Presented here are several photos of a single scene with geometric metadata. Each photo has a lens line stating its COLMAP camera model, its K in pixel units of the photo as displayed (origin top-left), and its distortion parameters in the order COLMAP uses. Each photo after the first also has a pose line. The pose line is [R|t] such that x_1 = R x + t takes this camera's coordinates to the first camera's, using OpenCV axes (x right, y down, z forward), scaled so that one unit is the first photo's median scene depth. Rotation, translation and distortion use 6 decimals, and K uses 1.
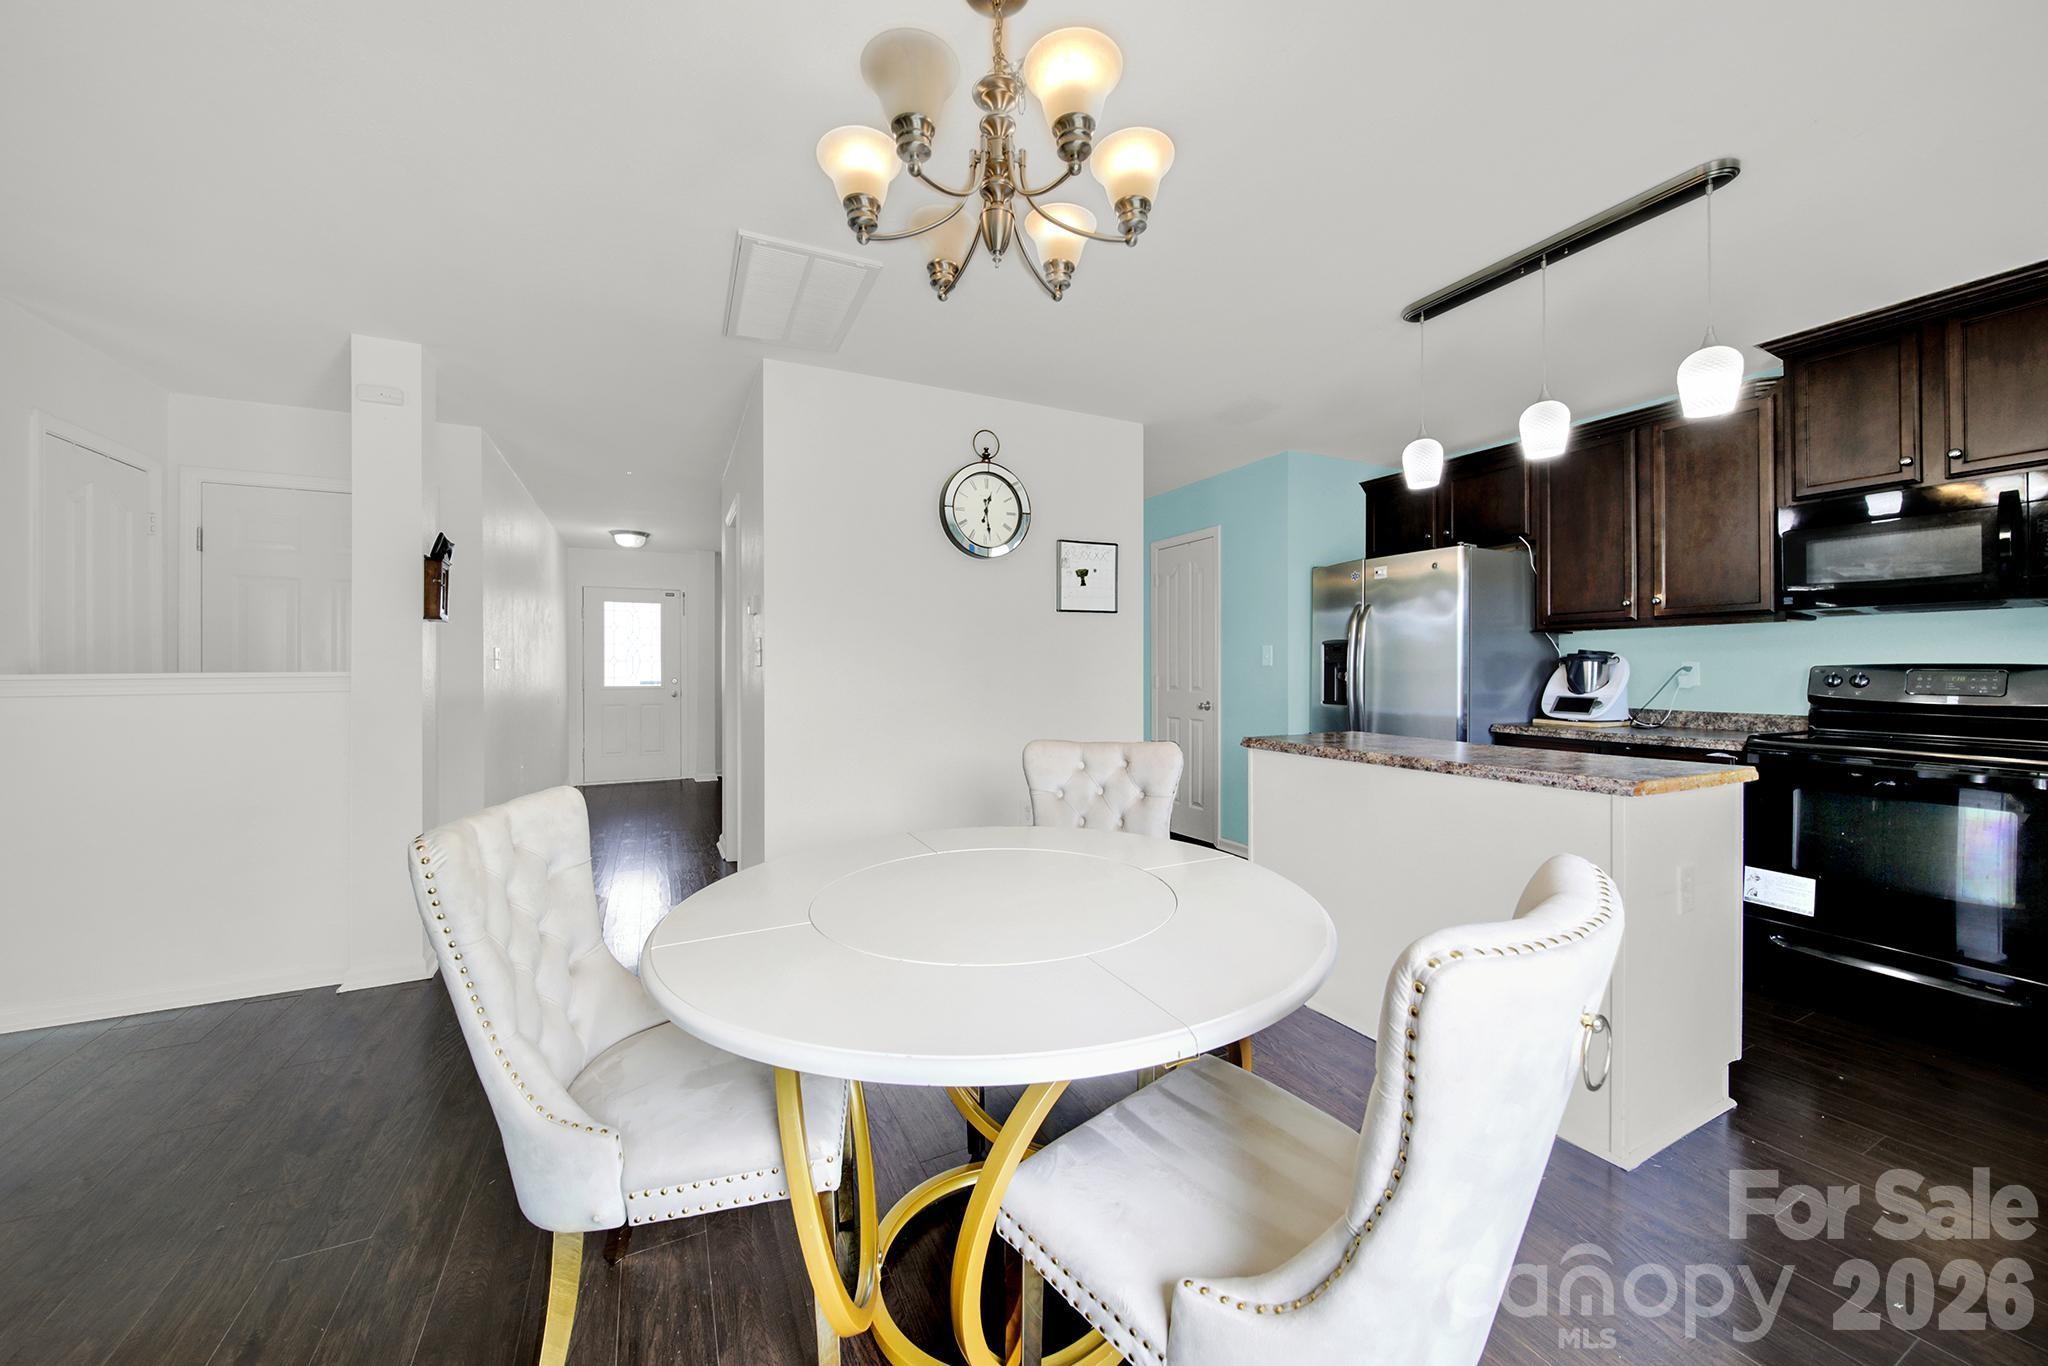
lens RADIAL K [[739.4, 0, 1023.1], [0, 739.4, 663.4], [0, 0, 1]] dist [-0.000576, -0.000186]
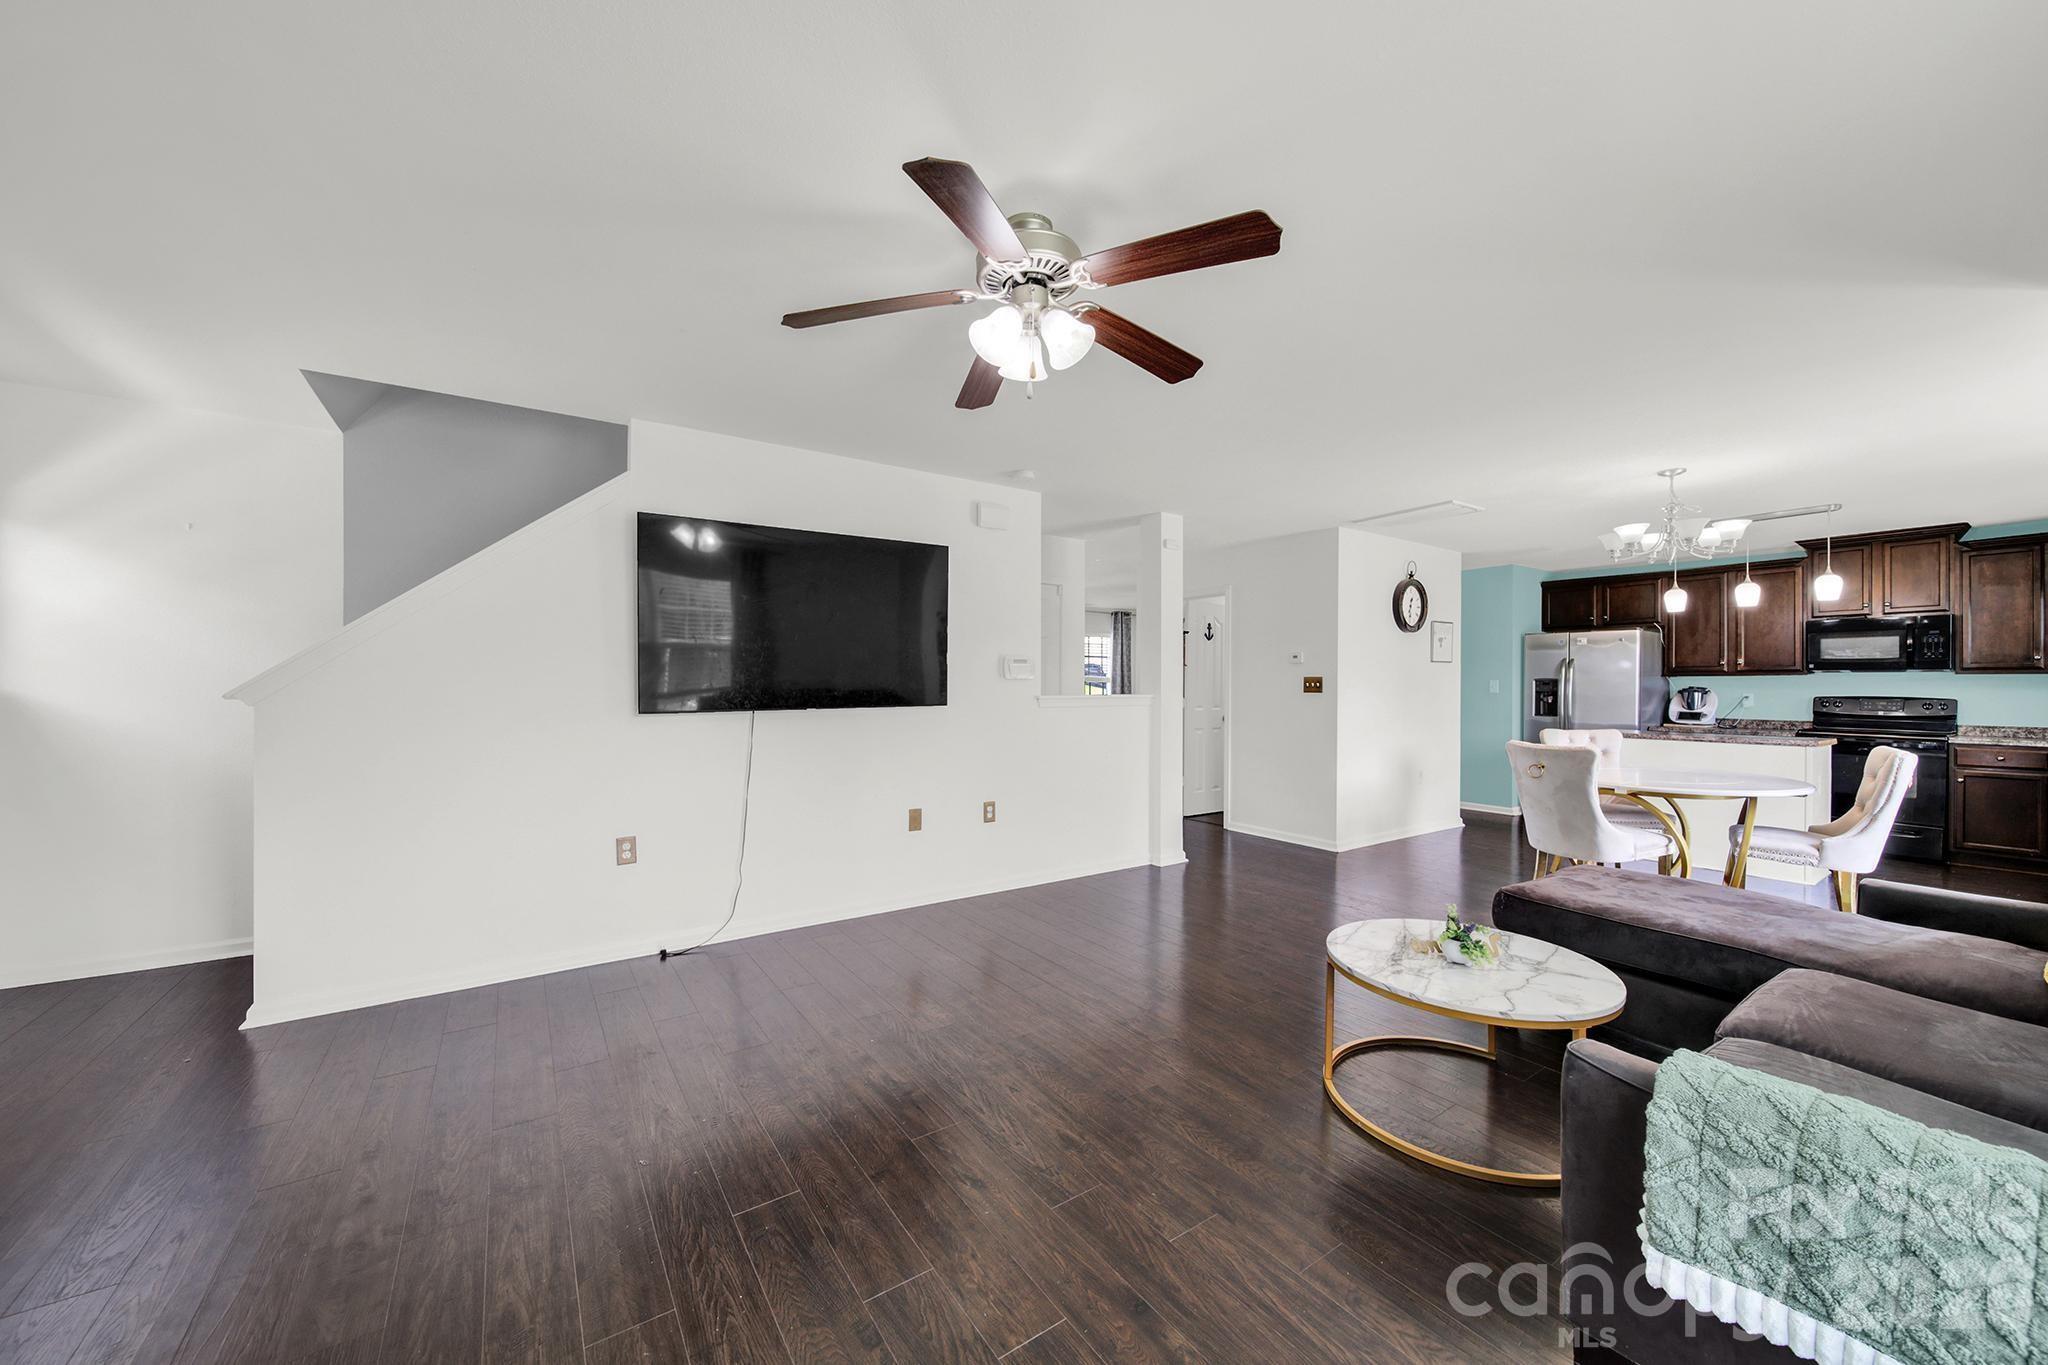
lens RADIAL K [[740.6, 0, 1024.3], [0, 740.6, 679.6], [0, 0, 1]] dist [-0.002123, -0.000075]
pose [[0.990776, 0.010096, 0.135136, -1.216478], [-0.009750, 0.999947, -0.003221, -0.013893], [-0.135162, 0.001874, 0.990822, -0.647681]]
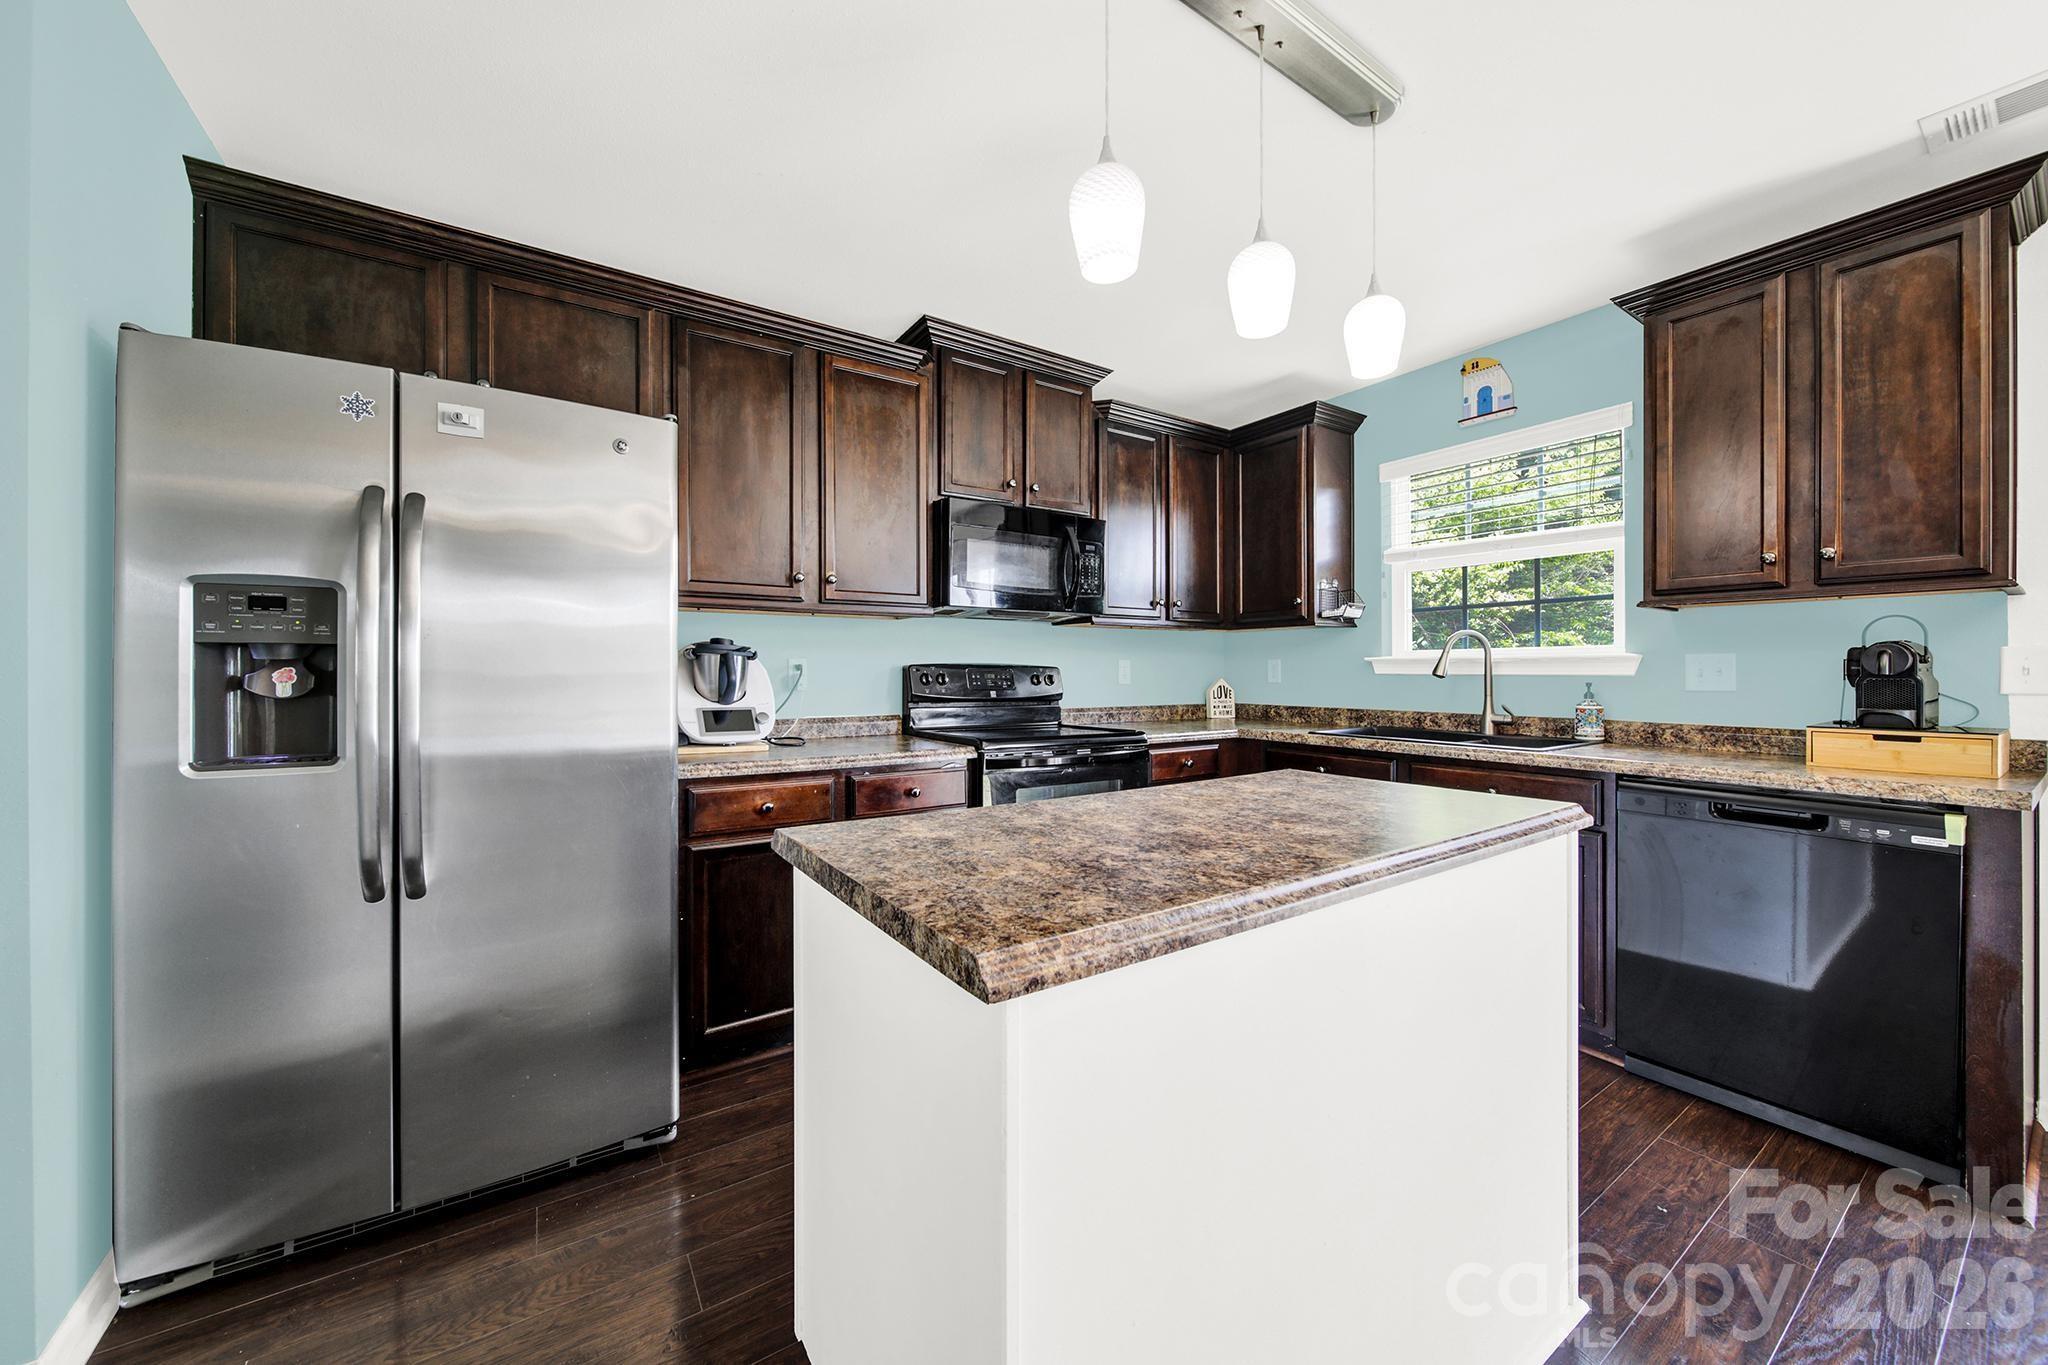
lens RADIAL K [[726.1, 0, 1023.0], [0, 726.1, 671.7], [0, 0, 1]] dist [-0.005175, -0.000124]
pose [[-0.118014, 0.001516, 0.993011, 0.069808], [-0.006622, 0.999975, -0.002314, 0.012401], [-0.992990, -0.006849, -0.118001, 0.842383]]
